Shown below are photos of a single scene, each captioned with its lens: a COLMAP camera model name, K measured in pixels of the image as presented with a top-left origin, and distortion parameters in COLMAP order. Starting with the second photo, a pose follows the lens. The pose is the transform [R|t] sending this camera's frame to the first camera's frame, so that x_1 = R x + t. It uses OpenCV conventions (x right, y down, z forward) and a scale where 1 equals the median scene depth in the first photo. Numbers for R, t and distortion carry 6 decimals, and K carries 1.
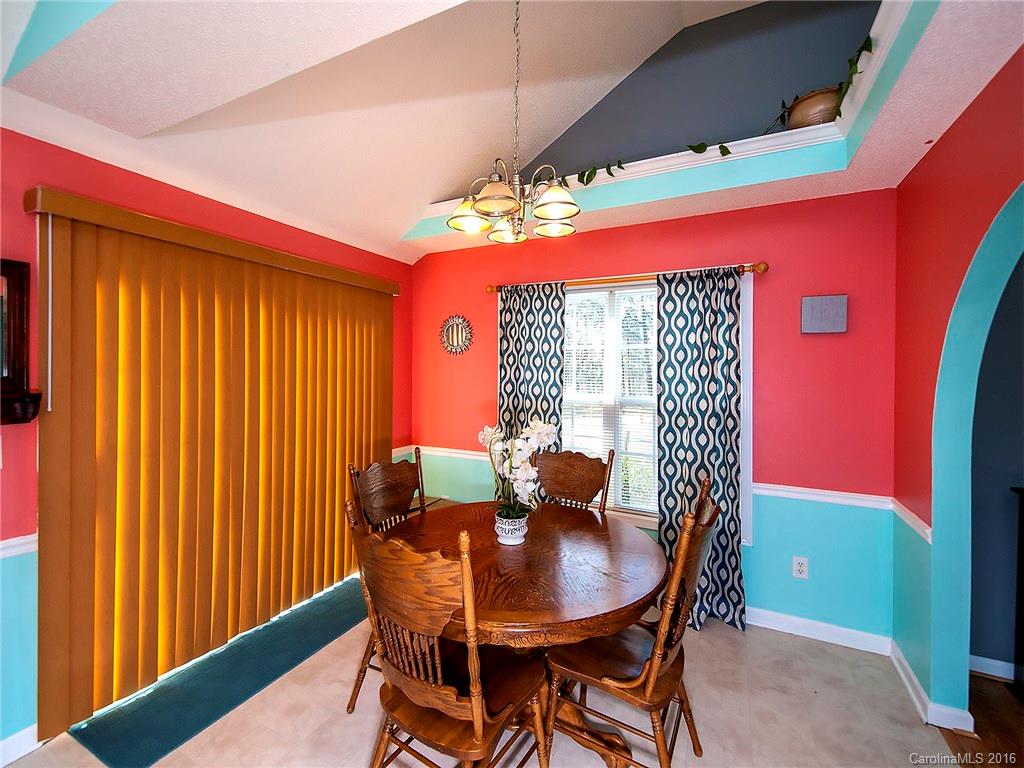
lens RADIAL K [[437.4, 0, 508.9], [0, 437.4, 373.5], [0, 0, 1]] dist [0.036272, -0.014522]
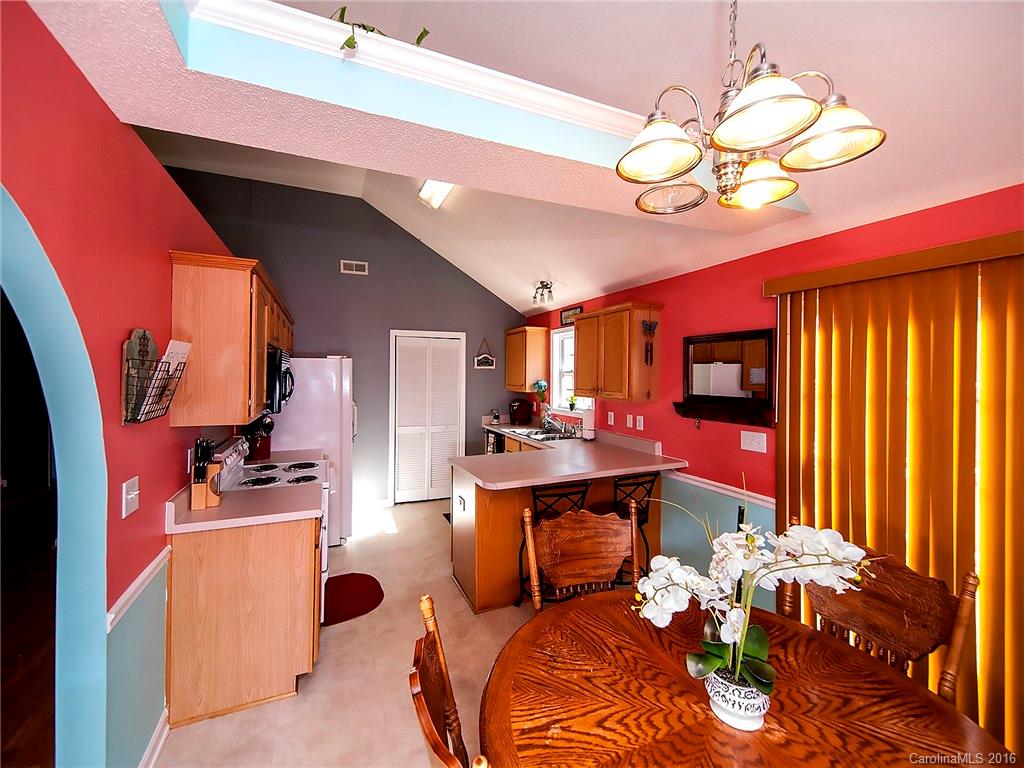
lens RADIAL K [[437.4, 0, 508.9], [0, 437.4, 373.5], [0, 0, 1]] dist [0.036272, -0.014522]
pose [[-0.640882, -0.011026, -0.767560, 0.764932], [-0.017002, 0.999855, -0.000167, -0.064579], [0.767451, 0.012943, -0.640977, 1.351626]]
